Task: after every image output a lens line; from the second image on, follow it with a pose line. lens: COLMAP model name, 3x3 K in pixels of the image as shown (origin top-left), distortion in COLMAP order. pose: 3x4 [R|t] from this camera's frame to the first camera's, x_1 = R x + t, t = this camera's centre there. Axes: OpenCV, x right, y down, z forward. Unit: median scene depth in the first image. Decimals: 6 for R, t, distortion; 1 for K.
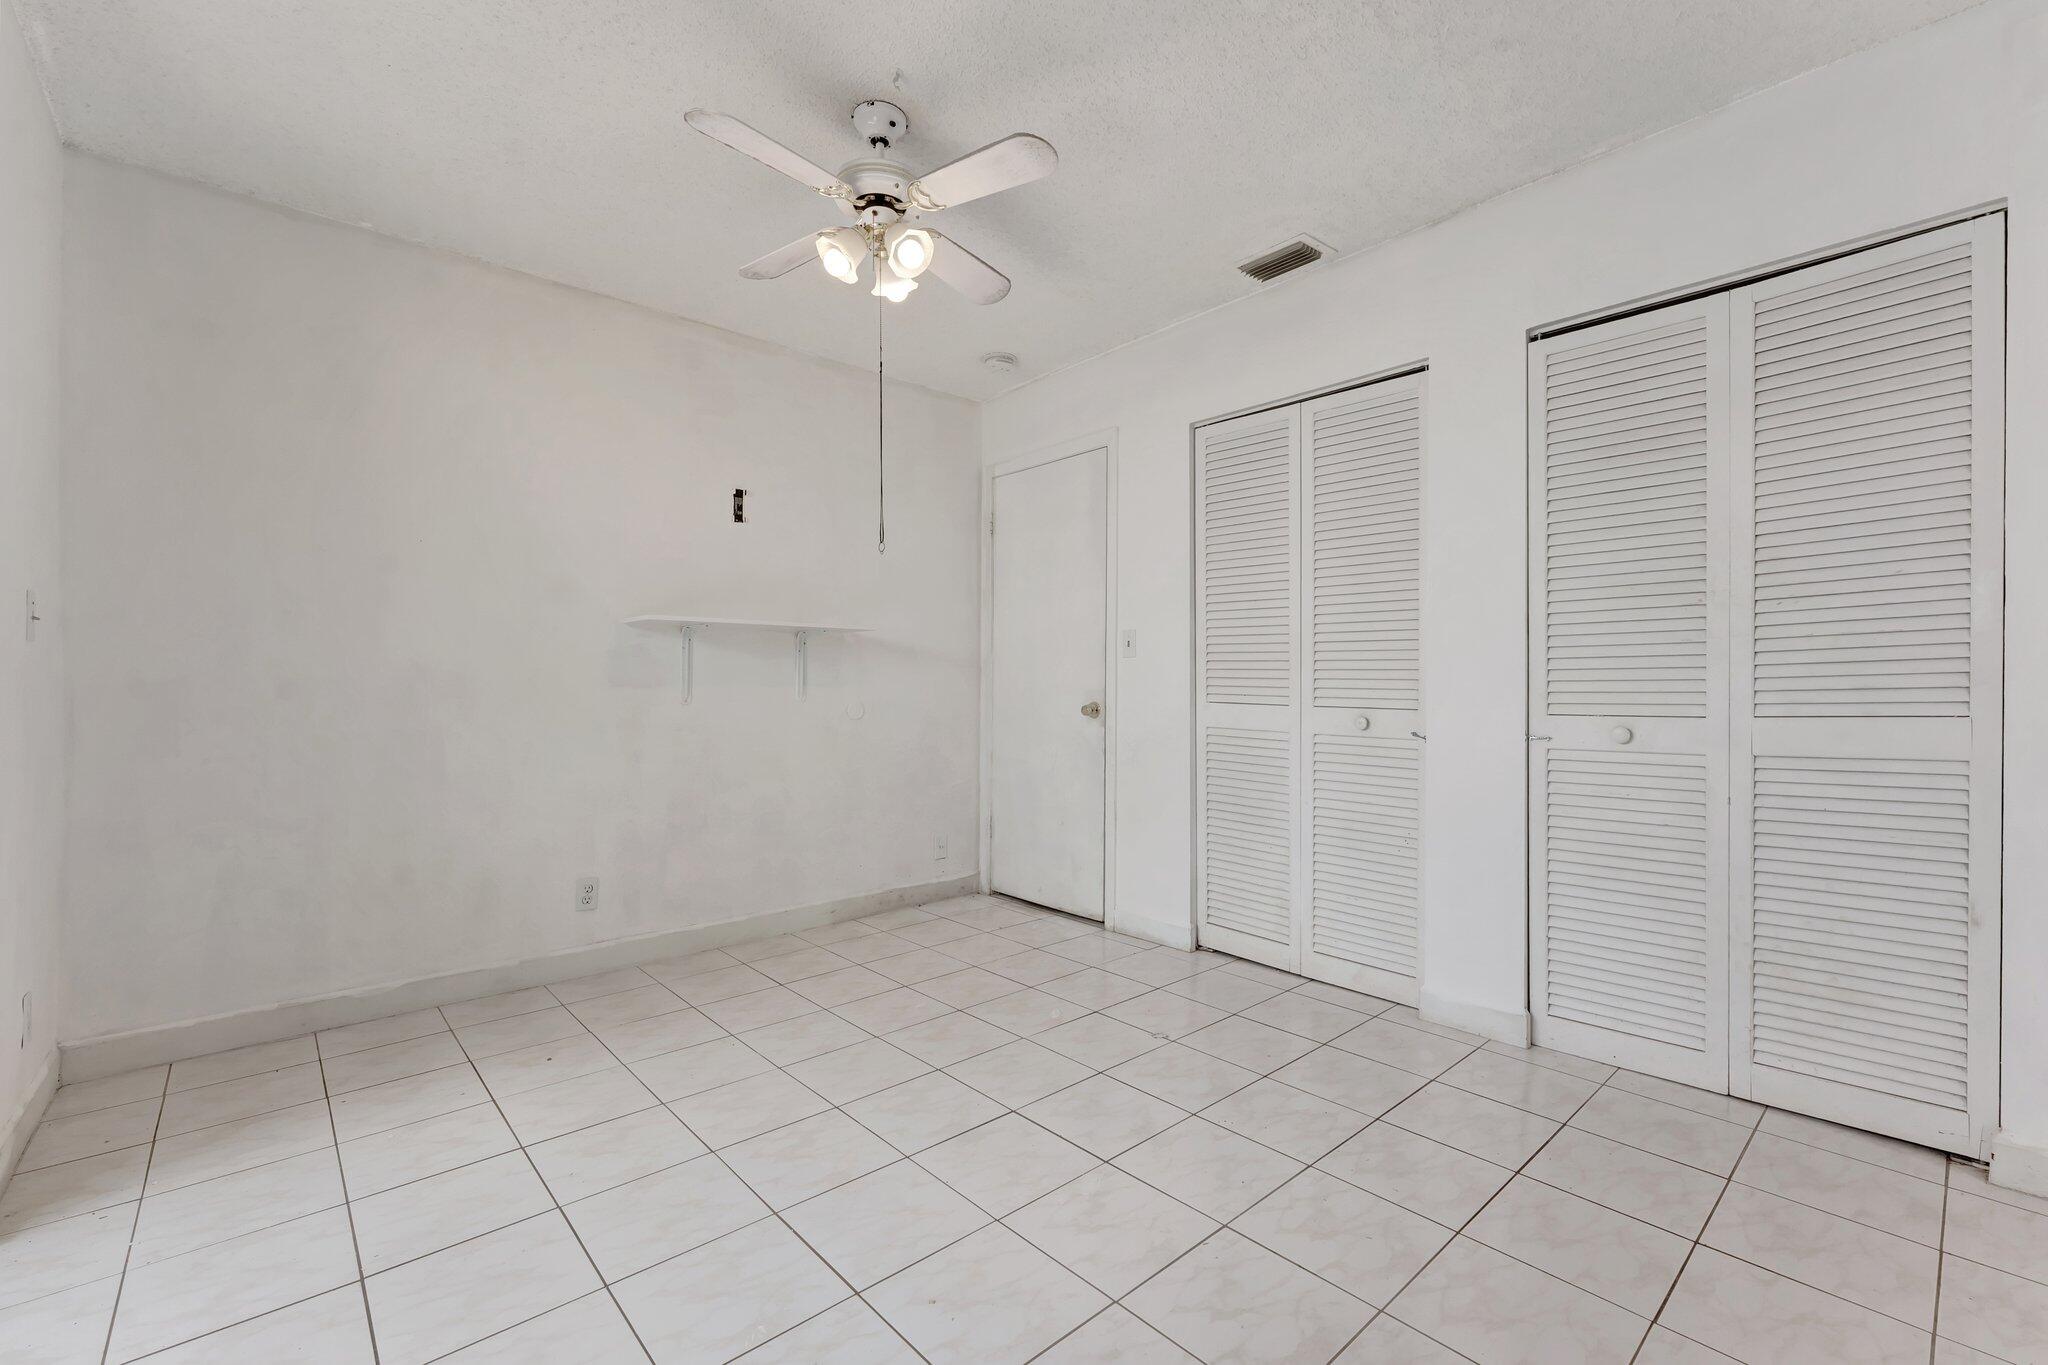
lens RADIAL K [[873.2, 0, 1030.3], [0, 873.2, 694.8], [0, 0, 1]] dist [-0.000311, -0.000056]
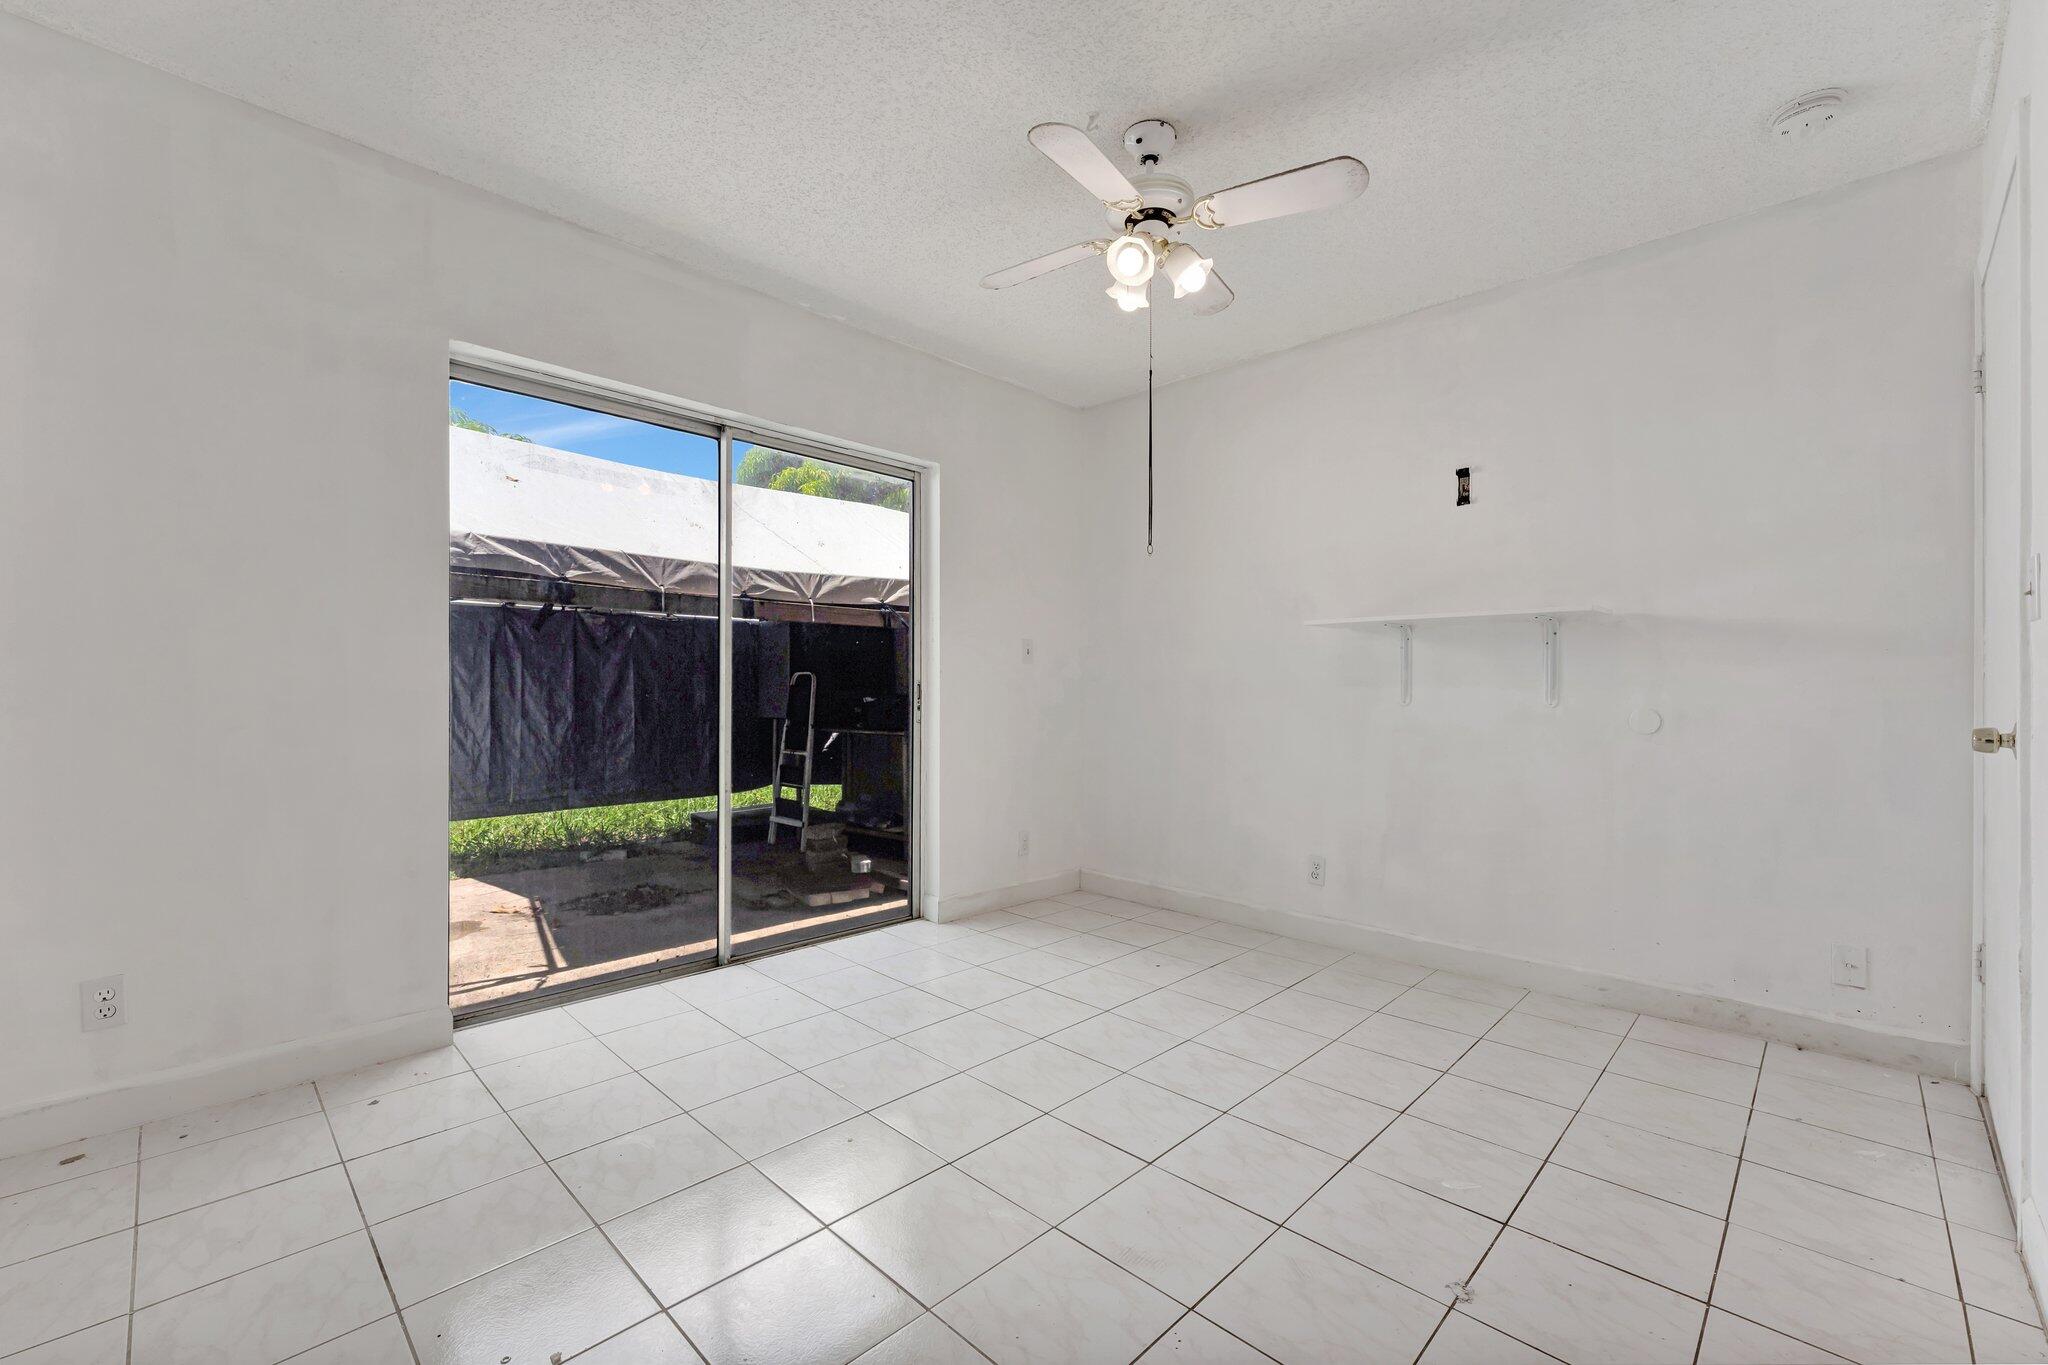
lens RADIAL K [[849.3, 0, 1024.0], [0, 849.3, 682.5], [0, 0, 1]] dist [-0.001300, -0.005748]
pose [[0.061098, -0.003270, -0.998126, 0.529139], [-0.015475, 0.999871, -0.004223, -0.004112], [0.998012, 0.015704, 0.061039, 0.515617]]
